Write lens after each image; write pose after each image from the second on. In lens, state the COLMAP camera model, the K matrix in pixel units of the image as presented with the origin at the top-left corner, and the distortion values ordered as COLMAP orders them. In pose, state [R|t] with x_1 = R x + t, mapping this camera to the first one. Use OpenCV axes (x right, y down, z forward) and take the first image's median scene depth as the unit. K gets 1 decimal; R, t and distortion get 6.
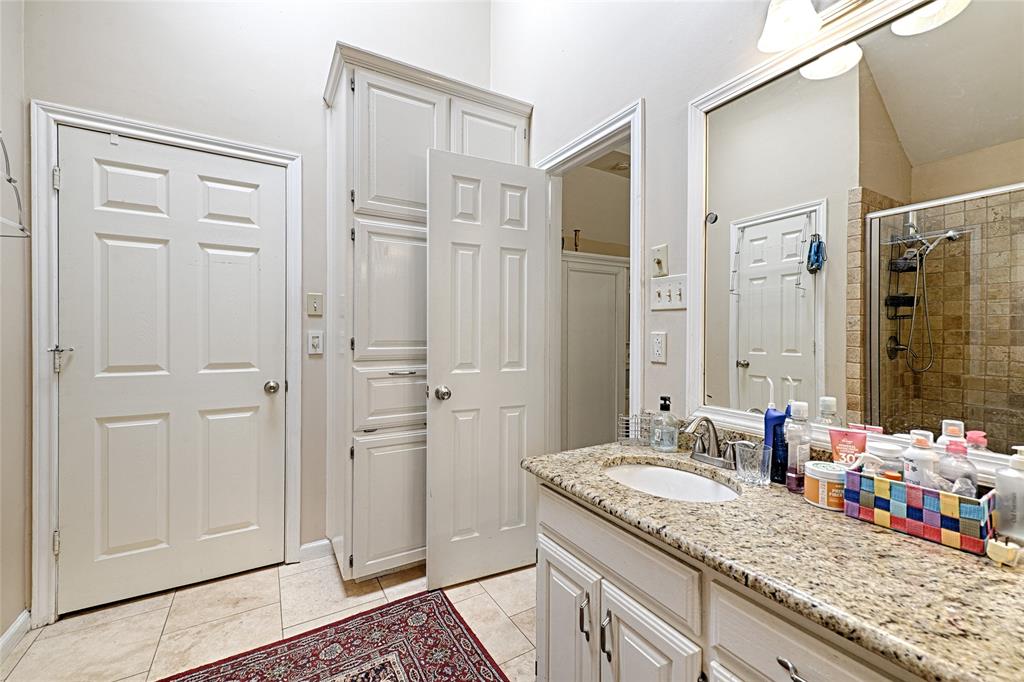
lens RADIAL K [[420.6, 0, 505.0], [0, 420.6, 340.9], [0, 0, 1]] dist [0.007725, -0.000692]
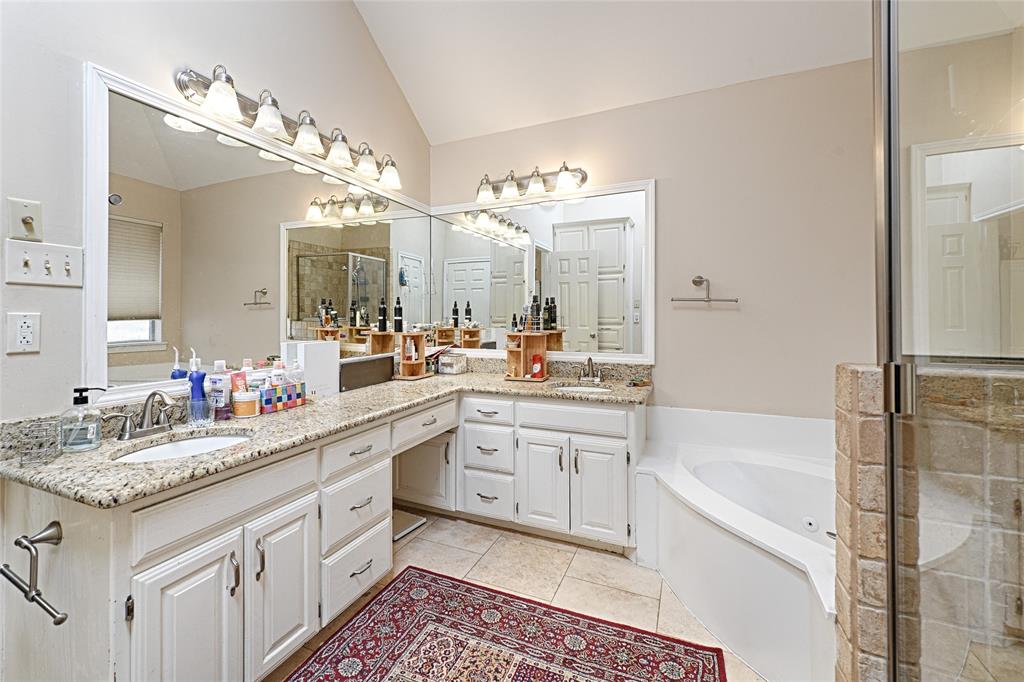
lens RADIAL K [[435.2, 0, 511.4], [0, 435.2, 318.2], [0, 0, 1]] dist [0.001458, 0.000120]
pose [[-0.600407, -0.012177, 0.799602, -1.342059], [0.010515, 0.999677, 0.023119, -0.032993], [-0.799626, 0.022288, -0.600085, 1.285517]]
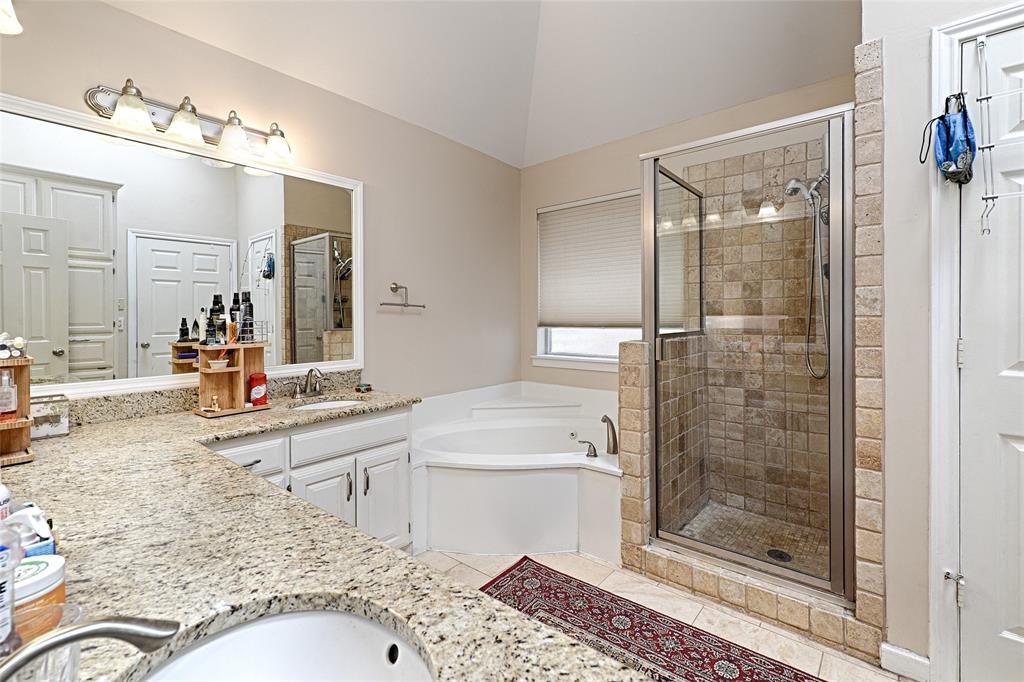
lens RADIAL K [[435.2, 0, 511.4], [0, 435.2, 318.2], [0, 0, 1]] dist [0.001458, 0.000120]
pose [[-0.937066, -0.000863, -0.349152, 0.401104], [-0.006479, 0.999868, 0.014917, -0.030333], [0.349093, 0.016240, -0.936947, 1.822329]]
